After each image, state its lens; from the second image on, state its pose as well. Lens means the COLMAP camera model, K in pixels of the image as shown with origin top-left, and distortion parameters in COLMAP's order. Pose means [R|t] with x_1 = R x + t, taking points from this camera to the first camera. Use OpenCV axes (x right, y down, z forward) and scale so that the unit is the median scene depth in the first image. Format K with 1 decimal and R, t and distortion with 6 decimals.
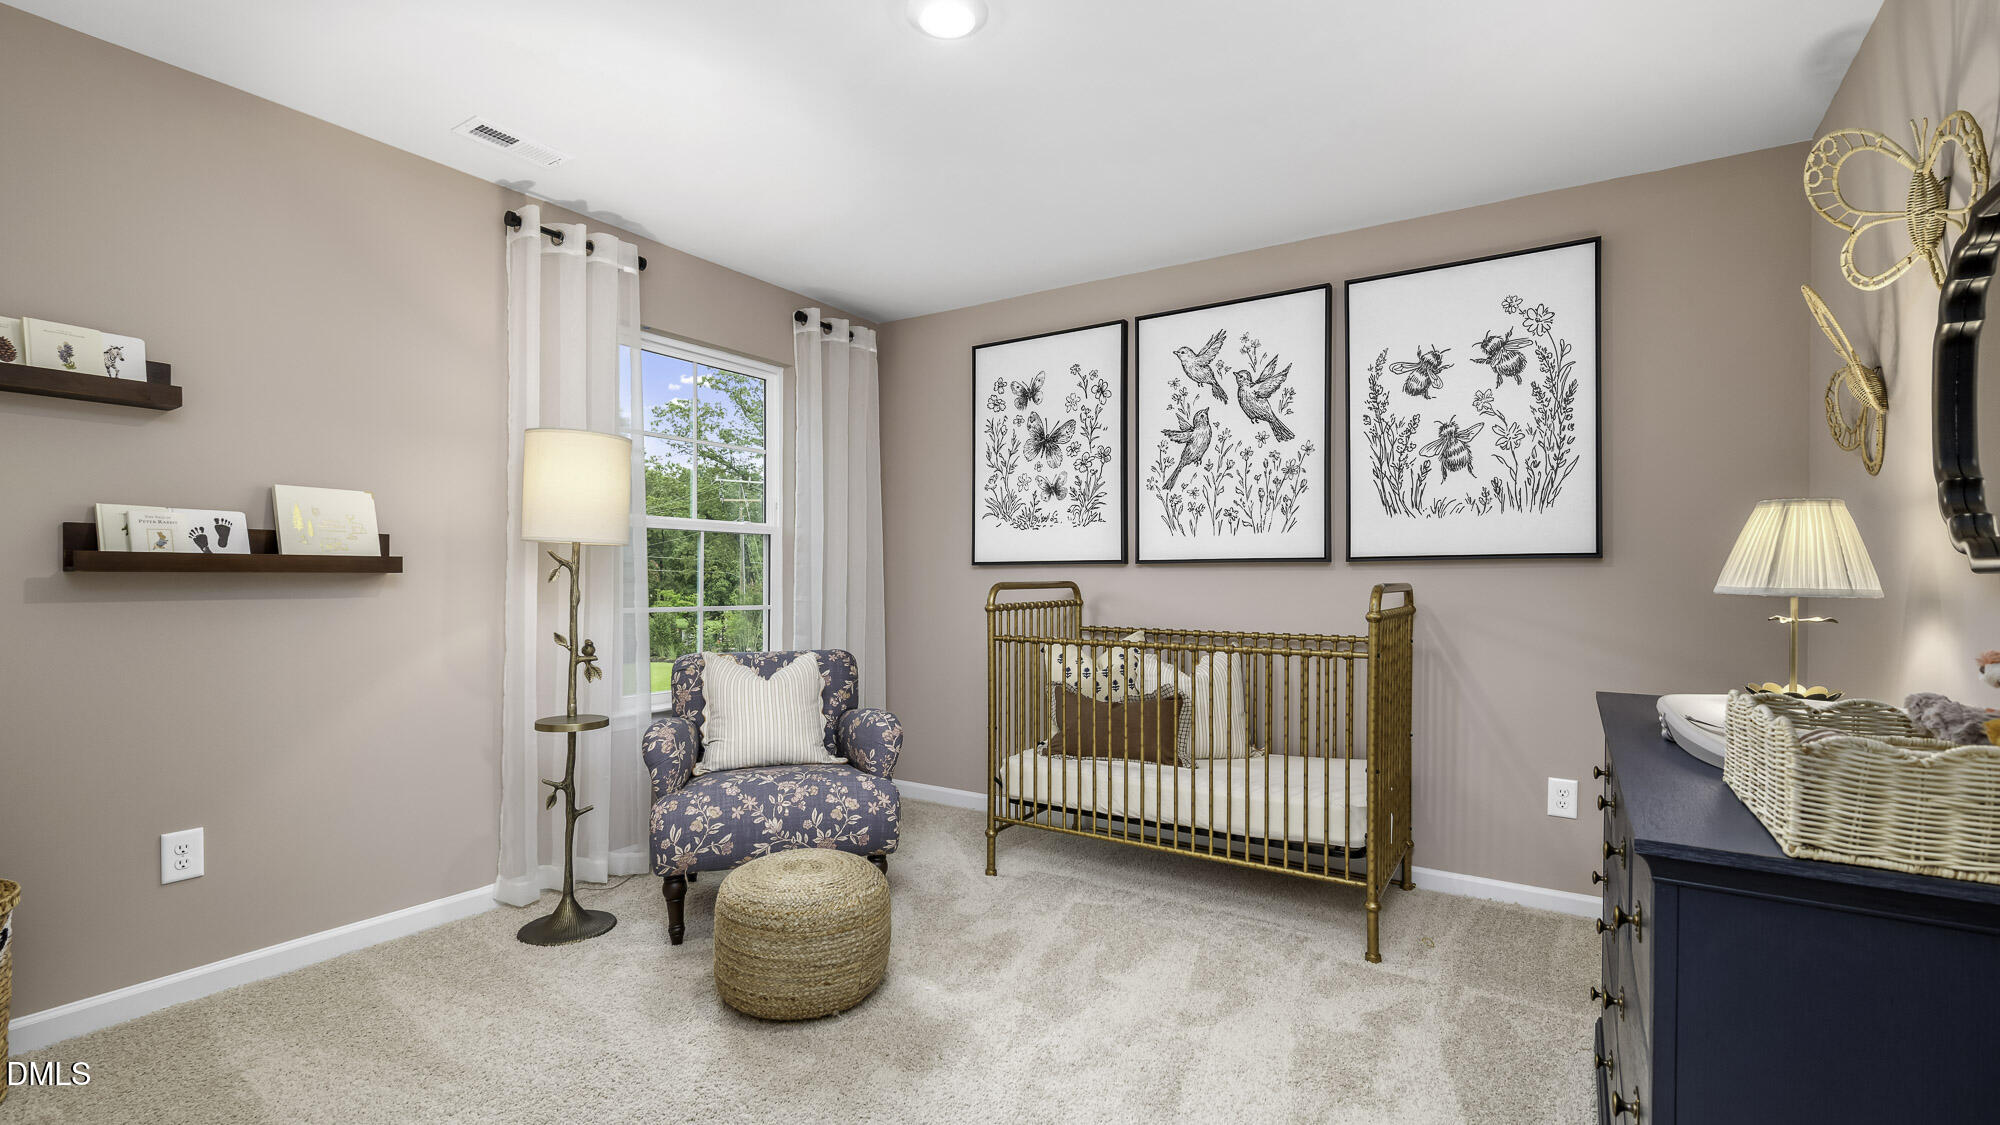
lens RADIAL K [[897.7, 0, 994.1], [0, 897.7, 570.5], [0, 0, 1]] dist [-0.004519, -0.001452]
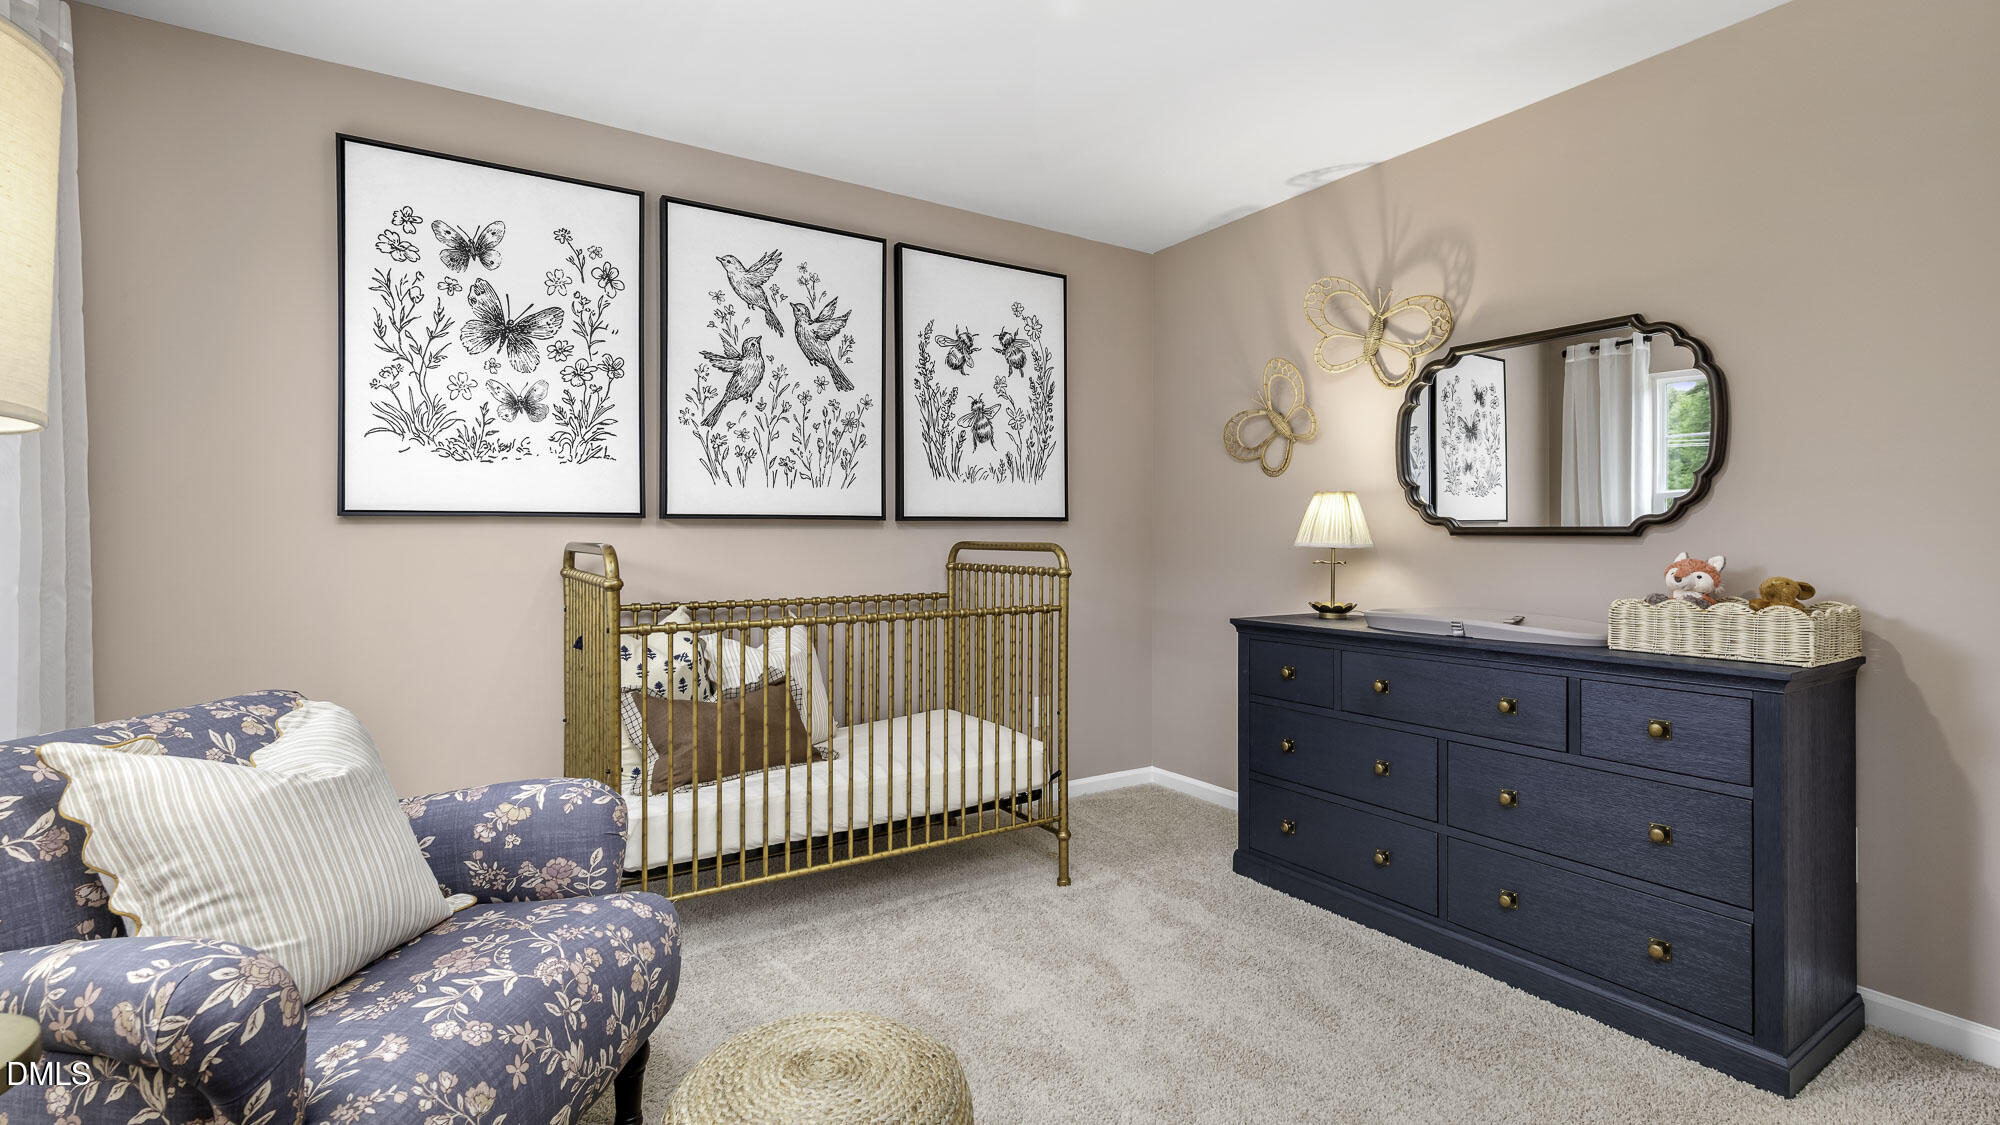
lens RADIAL K [[897.7, 0, 982.8], [0, 897.7, 528.2], [0, 0, 1]] dist [-0.004519, -0.001452]
pose [[0.394590, 0.013462, 0.918759, -0.469677], [-0.000783, 0.999897, -0.014315, 0.011825], [-0.918857, 0.004929, 0.394560, 0.491774]]
